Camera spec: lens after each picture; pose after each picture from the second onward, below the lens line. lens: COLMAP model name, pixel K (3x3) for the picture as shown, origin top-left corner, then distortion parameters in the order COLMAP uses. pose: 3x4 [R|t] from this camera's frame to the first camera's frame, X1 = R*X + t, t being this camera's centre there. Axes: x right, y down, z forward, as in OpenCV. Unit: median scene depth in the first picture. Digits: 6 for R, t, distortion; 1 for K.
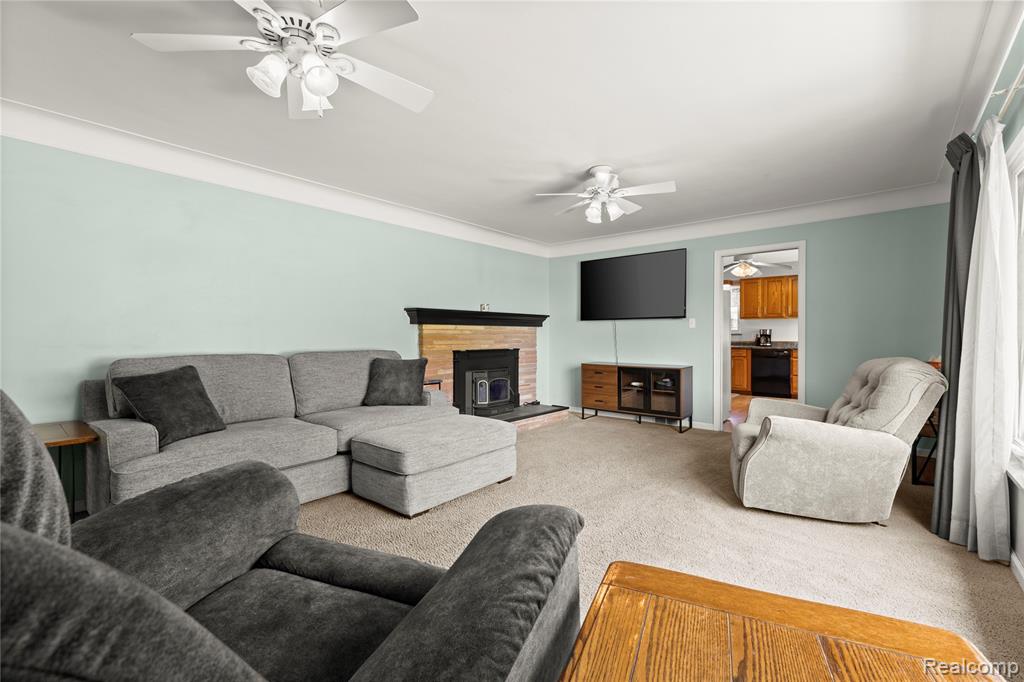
lens RADIAL K [[444.7, 0, 512.7], [0, 444.7, 346.8], [0, 0, 1]] dist [0.007031, -0.002151]
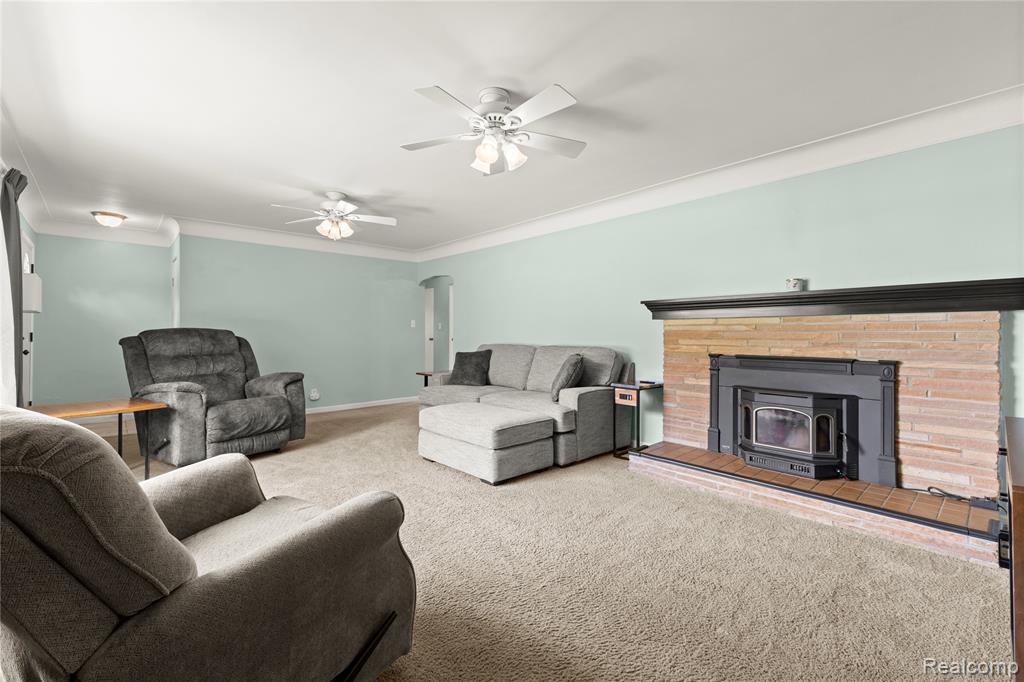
lens RADIAL K [[444.7, 0, 508.7], [0, 444.7, 335.0], [0, 0, 1]] dist [0.007031, -0.002151]
pose [[-0.135845, 0.005843, -0.990713, 0.618844], [-0.025524, 0.999630, 0.009395, -0.020081], [0.990401, 0.026563, -0.135645, 0.775838]]
